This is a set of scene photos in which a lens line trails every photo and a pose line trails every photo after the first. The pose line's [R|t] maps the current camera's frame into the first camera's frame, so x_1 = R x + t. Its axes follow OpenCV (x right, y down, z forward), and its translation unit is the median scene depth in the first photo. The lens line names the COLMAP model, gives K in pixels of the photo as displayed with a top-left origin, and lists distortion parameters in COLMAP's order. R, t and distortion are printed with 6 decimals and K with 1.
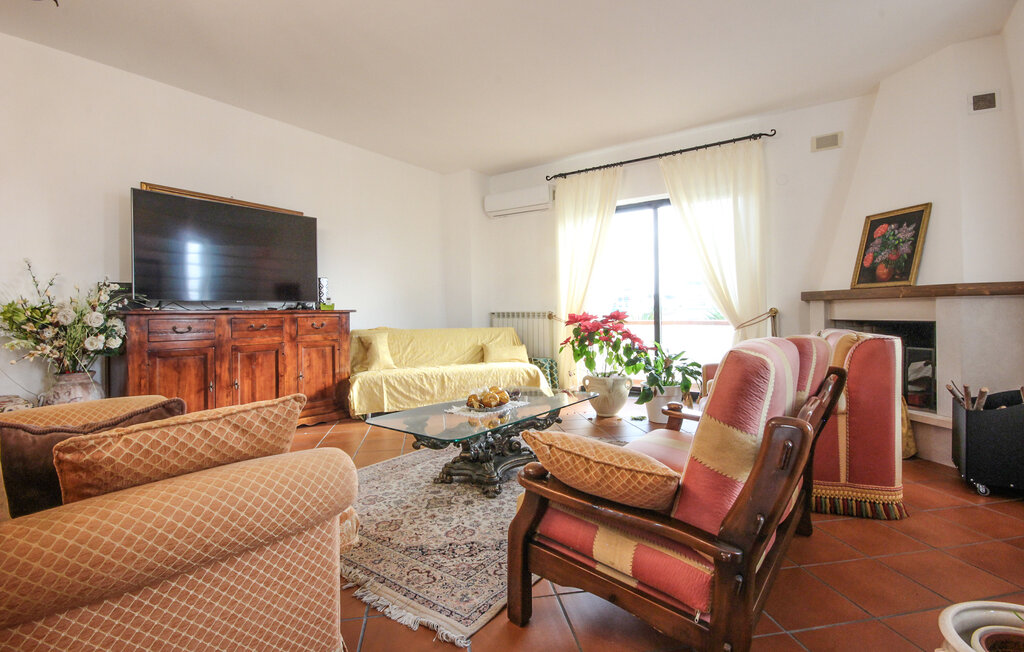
lens RADIAL K [[471.8, 0, 518.5], [0, 471.8, 314.5], [0, 0, 1]] dist [0.003783, -0.009887]
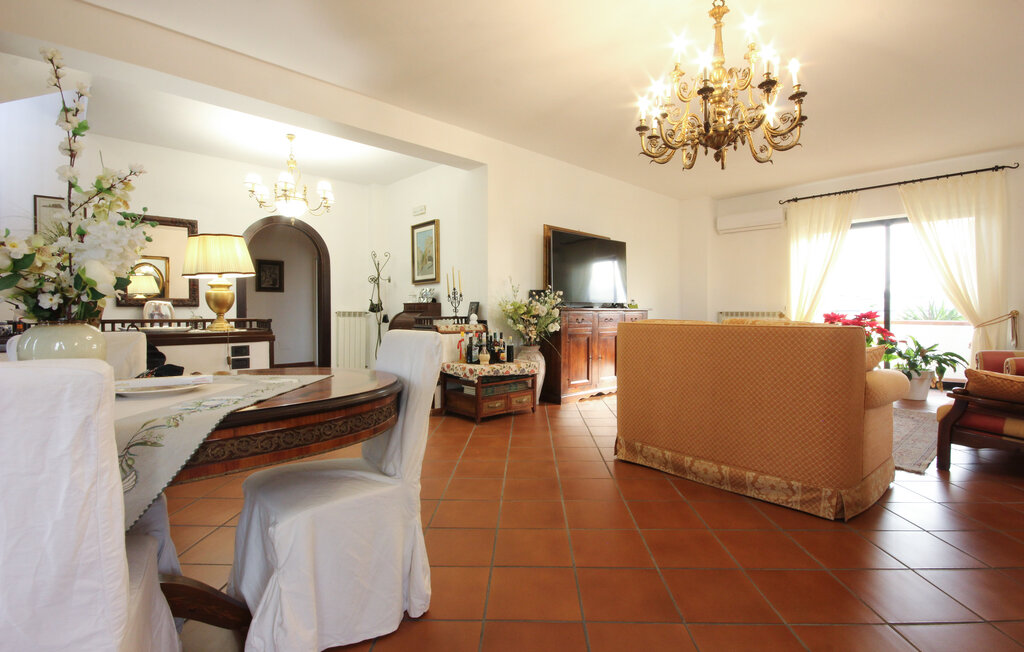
lens RADIAL K [[471.8, 0, 518.5], [0, 471.8, 314.5], [0, 0, 1]] dist [0.003783, -0.009887]
pose [[0.978767, 0.010492, -0.204708, -0.450834], [-0.011196, 0.999935, -0.002282, 0.013974], [0.204671, 0.004525, 0.978820, -0.421832]]
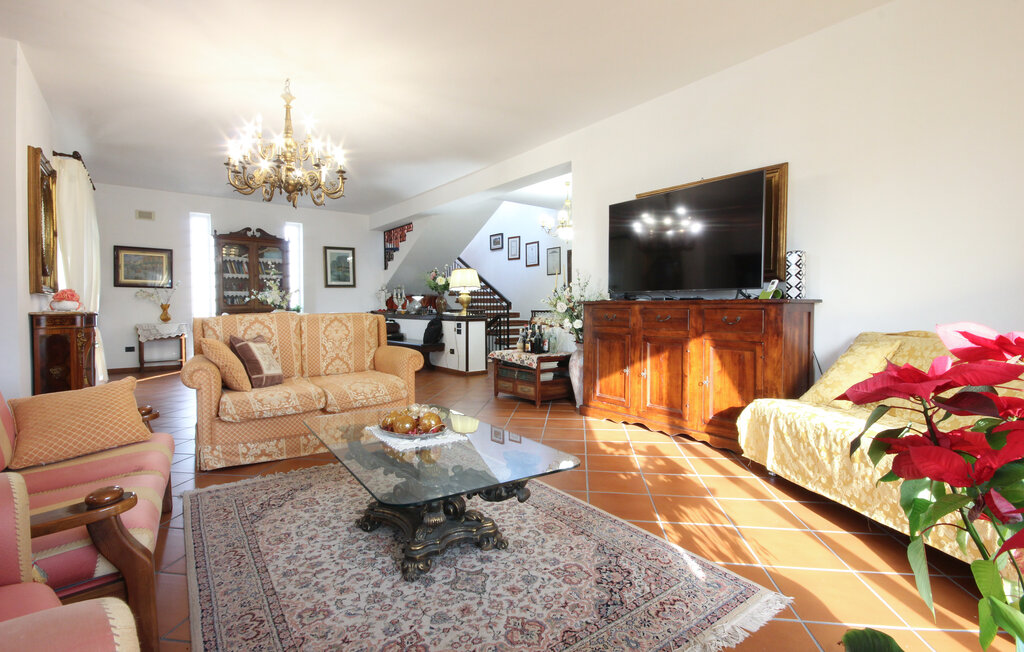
lens RADIAL K [[471.8, 0, 518.5], [0, 471.8, 314.5], [0, 0, 1]] dist [0.003783, -0.009887]
pose [[-0.295286, 0.029905, -0.954941, 0.370094], [-0.000211, 0.999508, 0.031366, -0.008821], [0.955409, 0.009463, -0.295134, 0.858669]]
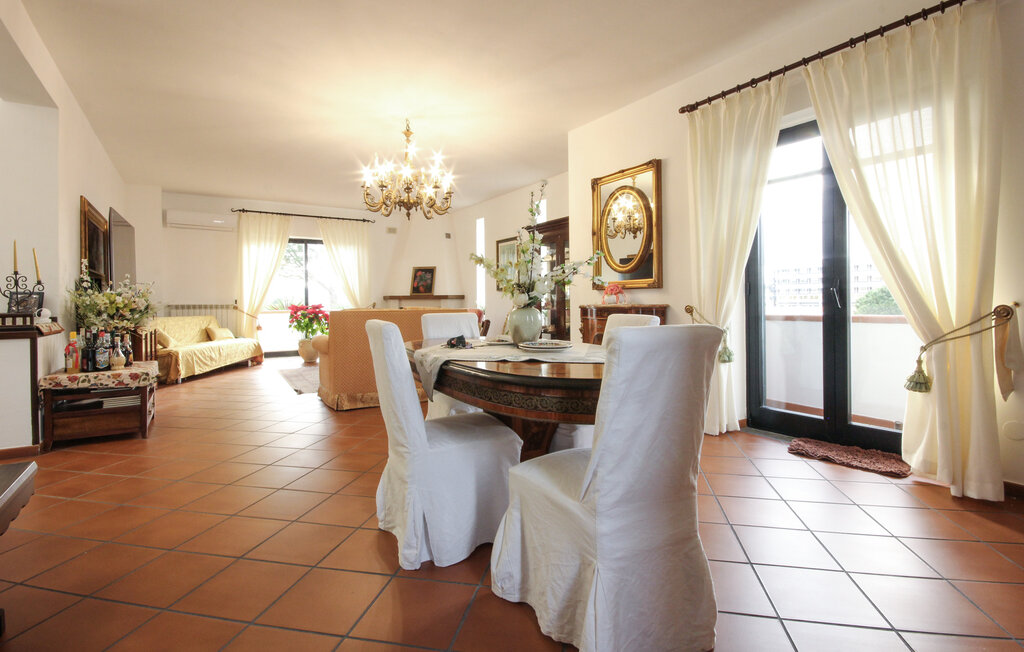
lens RADIAL K [[475.9, 0, 510.4], [0, 475.9, 299.0], [0, 0, 1]] dist [0.000859, 0.000156]
pose [[0.383461, 0.015578, 0.923426, -1.212650], [0.010132, 0.999727, -0.021072, 0.020873], [-0.923501, 0.017437, 0.383198, -0.400370]]
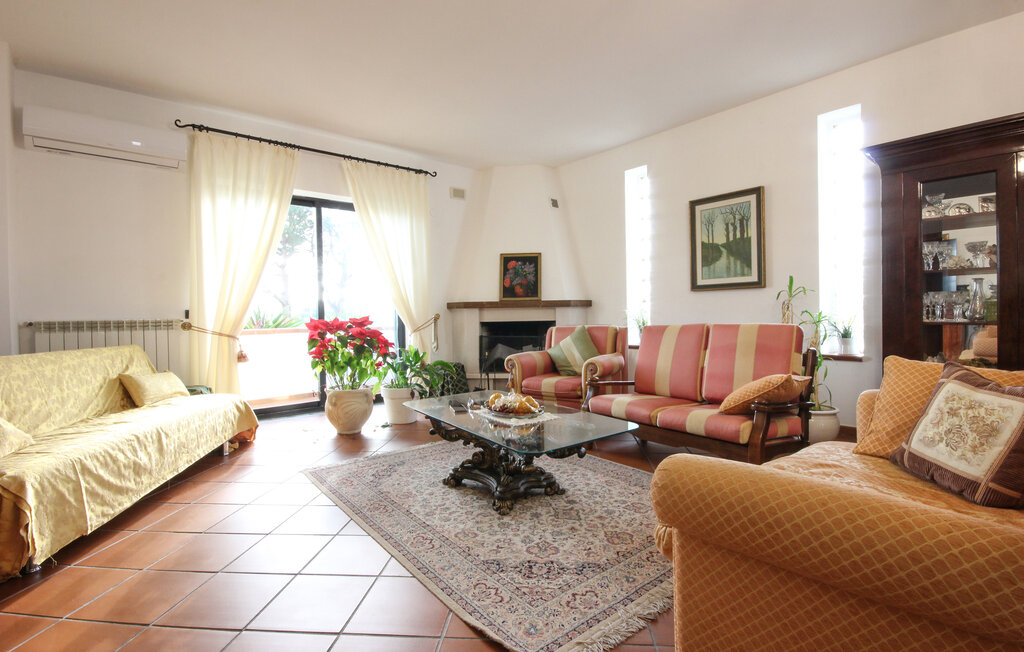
lens RADIAL K [[471.8, 0, 518.5], [0, 471.8, 314.5], [0, 0, 1]] dist [0.003783, -0.009887]
pose [[0.259524, 0.004097, 0.965728, -0.607759], [0.020507, 0.999742, -0.009752, 0.004207], [-0.965519, 0.022335, 0.259373, 0.462218]]
